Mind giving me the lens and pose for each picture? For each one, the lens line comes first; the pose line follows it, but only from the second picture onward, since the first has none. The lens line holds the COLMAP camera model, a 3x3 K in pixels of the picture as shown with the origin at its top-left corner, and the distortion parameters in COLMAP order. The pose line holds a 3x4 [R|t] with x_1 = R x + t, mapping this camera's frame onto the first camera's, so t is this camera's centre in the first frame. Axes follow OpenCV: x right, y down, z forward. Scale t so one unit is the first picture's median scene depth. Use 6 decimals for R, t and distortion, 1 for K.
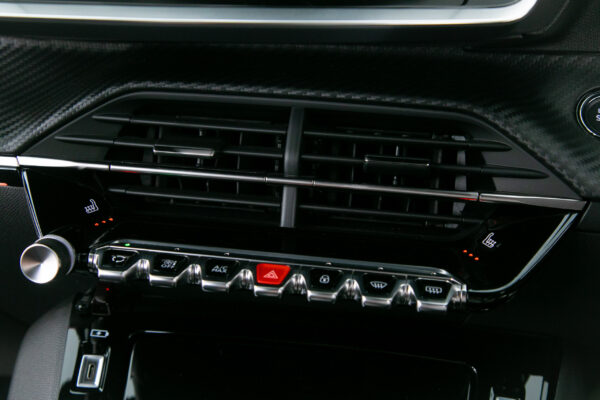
lens RADIAL K [[864.9, 0, 300.0], [0, 864.9, 200.0], [0, 0, 1]] dist [0.077277, 0.051601]
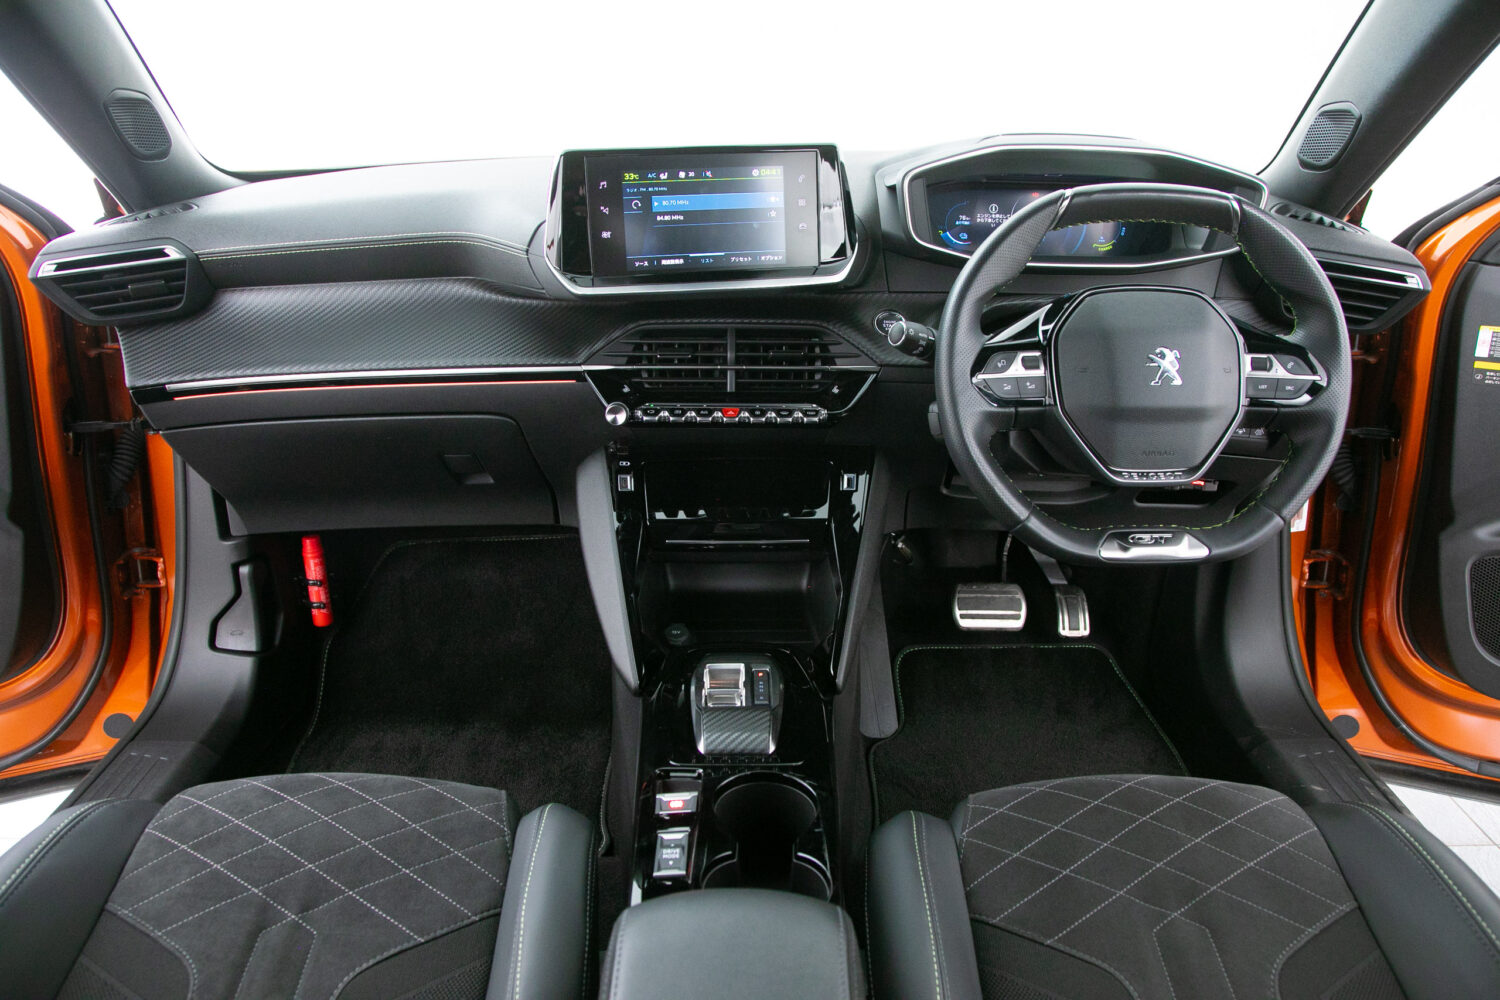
lens RADIAL K [[1012.6, 0, 761.2], [0, 1012.6, 507.0], [0, 0, 1]] dist [-0.134605, 0.064222]
pose [[0.984746, -0.086923, 0.150731, -0.308483], [0.076557, 0.994369, 0.073272, 0.125986], [-0.156251, -0.060614, 0.985856, -1.218129]]
